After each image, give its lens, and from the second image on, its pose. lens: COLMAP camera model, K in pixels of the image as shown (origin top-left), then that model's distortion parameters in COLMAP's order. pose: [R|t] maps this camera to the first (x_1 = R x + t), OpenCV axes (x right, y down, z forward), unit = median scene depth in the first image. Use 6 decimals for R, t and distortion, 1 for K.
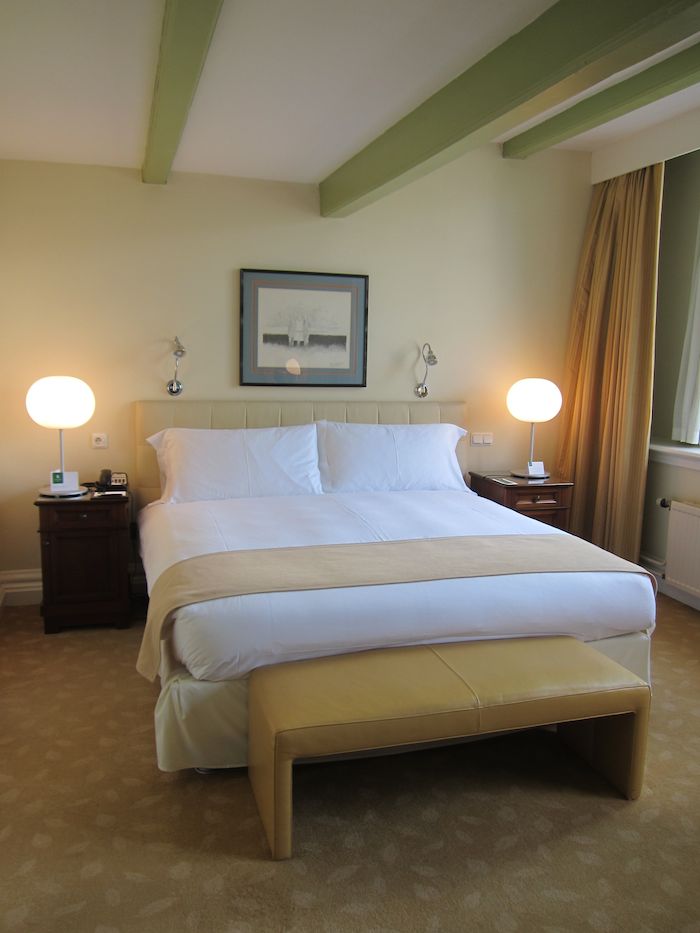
lens RADIAL K [[791.9, 0, 350.6], [0, 791.9, 434.1], [0, 0, 1]] dist [0.043303, -0.175285]
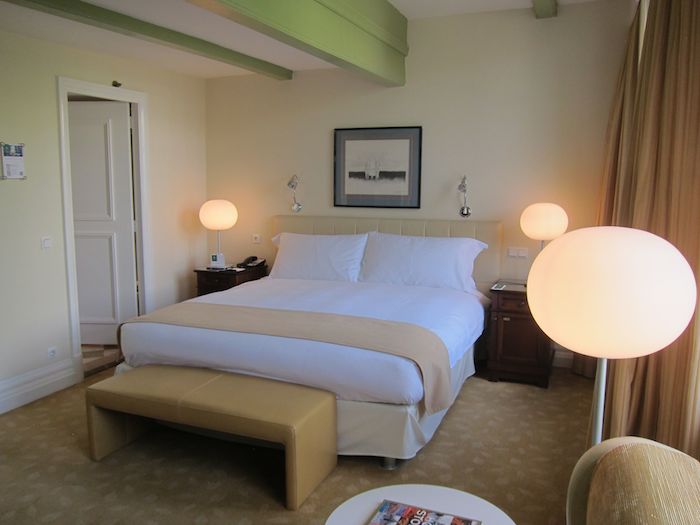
lens RADIAL K [[570.3, 0, 350.0], [0, 570.3, 262.5], [0, 0, 1]] dist [-0.083244, 0.002253]
pose [[0.792913, 0.067617, -0.605572, 0.543793], [-0.051451, 0.997704, 0.044034, -0.004626], [0.607159, -0.003758, 0.794571, 0.160789]]
